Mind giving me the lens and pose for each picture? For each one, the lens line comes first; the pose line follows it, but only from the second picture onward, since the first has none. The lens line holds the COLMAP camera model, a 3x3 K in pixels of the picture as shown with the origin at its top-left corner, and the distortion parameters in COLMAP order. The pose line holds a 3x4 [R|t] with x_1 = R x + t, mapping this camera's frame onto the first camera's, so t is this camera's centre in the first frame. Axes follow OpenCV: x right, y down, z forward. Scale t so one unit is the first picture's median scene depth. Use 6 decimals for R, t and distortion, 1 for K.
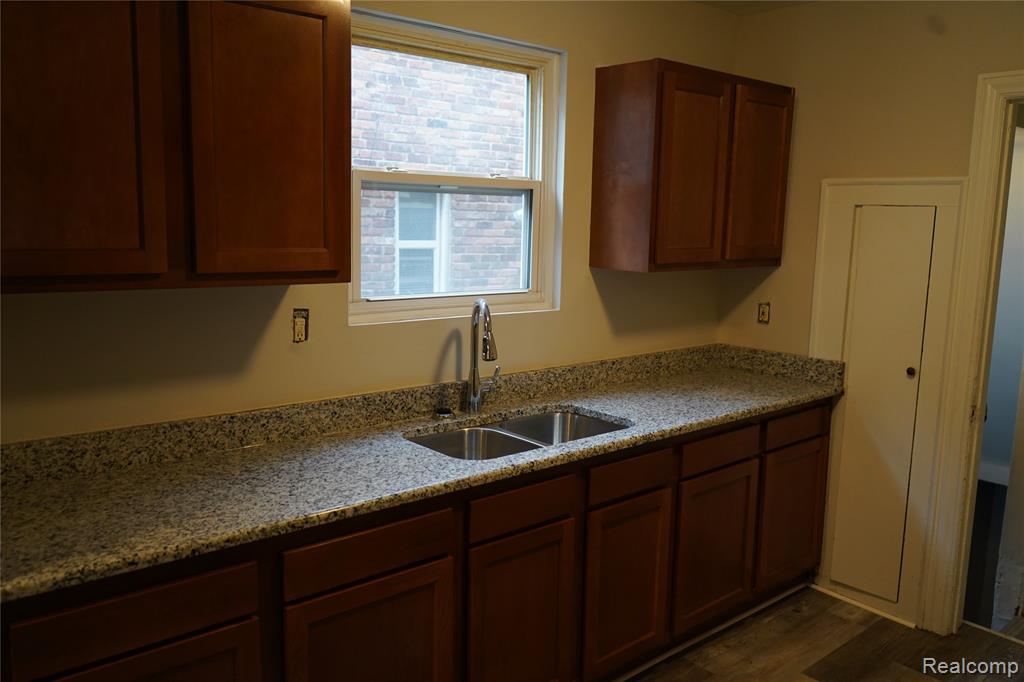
lens RADIAL K [[824.8, 0, 514.1], [0, 824.8, 341.1], [0, 0, 1]] dist [-0.004214, 0.016764]
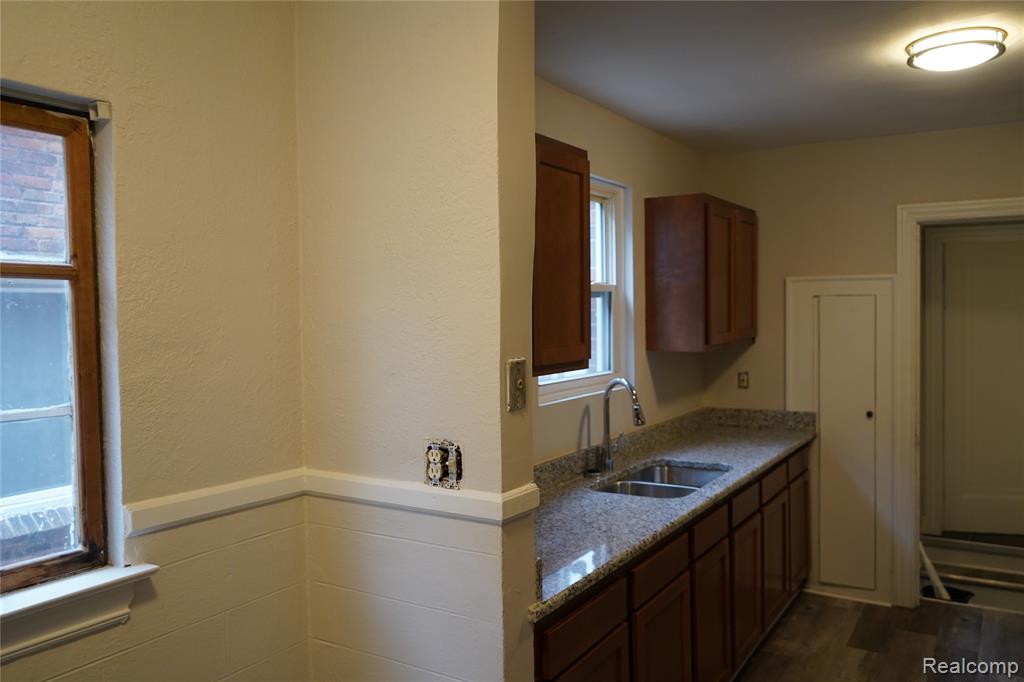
lens RADIAL K [[824.8, 0, 509.1], [0, 824.8, 340.6], [0, 0, 1]] dist [-0.004214, 0.016764]
pose [[0.954368, -0.048111, 0.294733, -0.482567], [0.080212, 0.991967, -0.097809, 0.001406], [-0.287660, 0.116987, 0.950561, -0.143651]]
